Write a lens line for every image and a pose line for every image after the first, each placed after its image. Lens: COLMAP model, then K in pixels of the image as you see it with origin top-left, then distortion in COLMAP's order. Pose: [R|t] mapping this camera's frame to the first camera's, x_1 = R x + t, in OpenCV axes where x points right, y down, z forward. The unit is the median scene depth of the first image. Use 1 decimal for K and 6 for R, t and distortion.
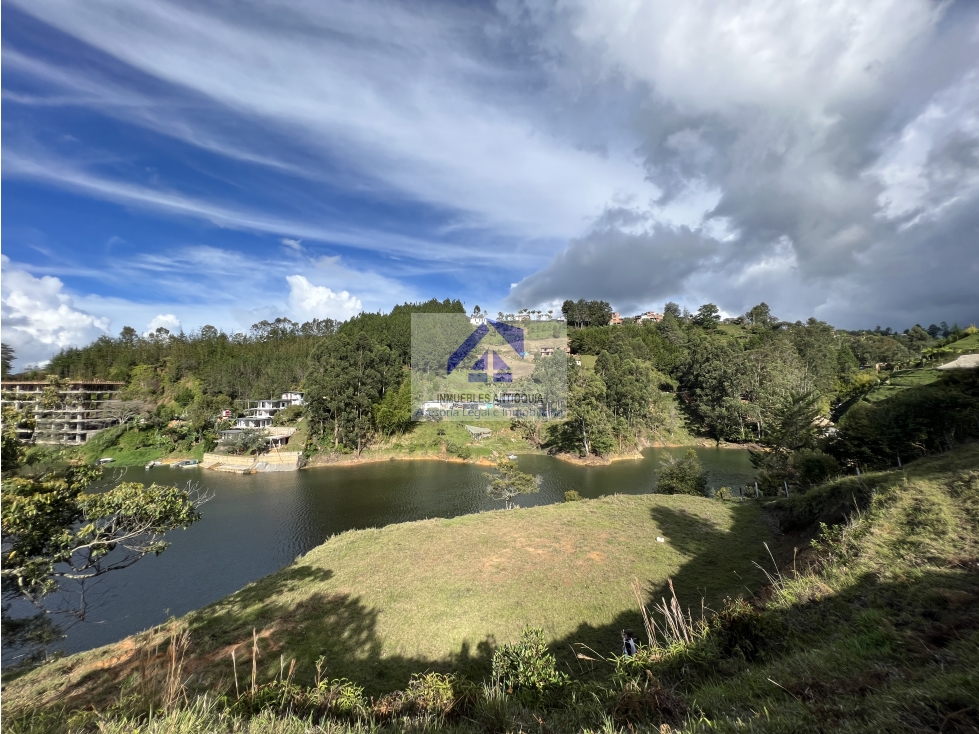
lens RADIAL K [[392.4, 0, 488.9], [0, 392.4, 362.3], [0, 0, 1]] dist [-0.003597, 0.000547]
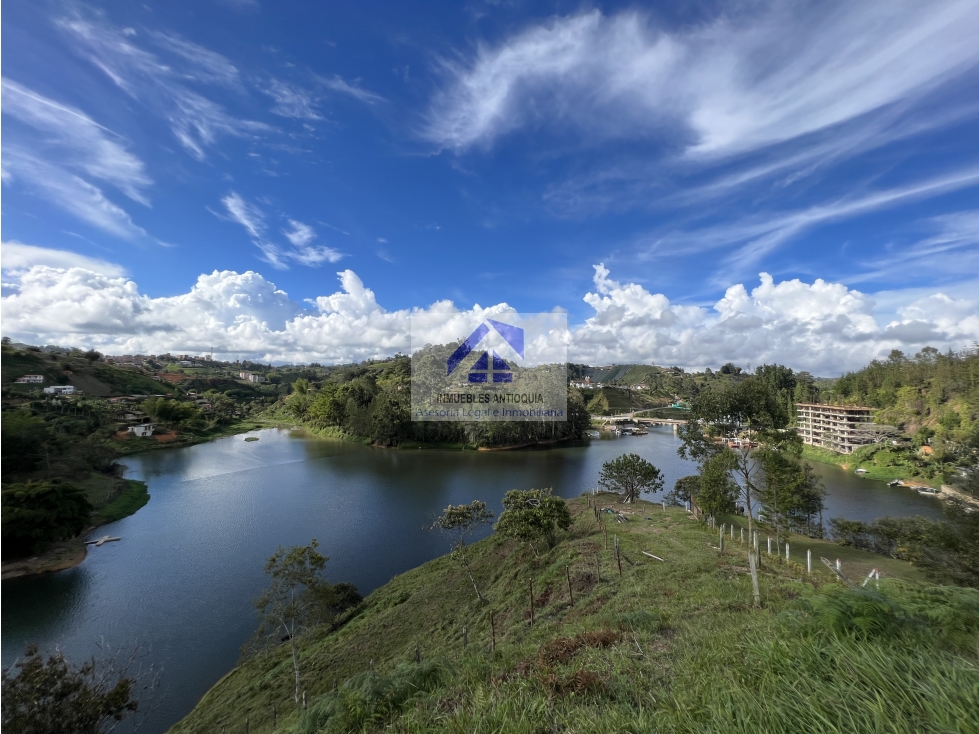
lens RADIAL K [[393.9, 0, 488.4], [0, 393.9, 362.5], [0, 0, 1]] dist [-0.004075, 0.000578]
pose [[-0.044845, -0.048708, -0.997806, 0.278640], [0.068475, 0.996312, -0.051713, -0.087765], [0.996644, -0.070644, -0.041345, -0.120340]]
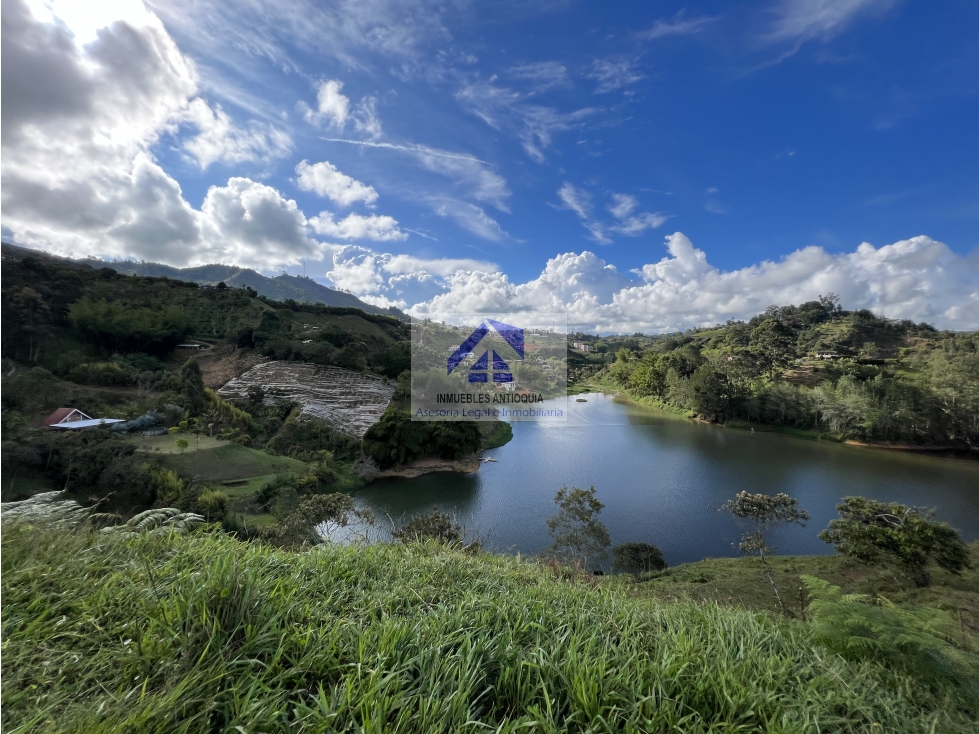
lens RADIAL K [[393.5, 0, 487.7], [0, 393.5, 367.5], [0, 0, 1]] dist [-0.002866, 0.000681]
pose [[-0.734395, 0.024696, -0.678273, 0.278285], [0.039146, 0.999215, -0.006003, -0.086231], [0.677593, -0.030960, -0.734785, -0.105540]]
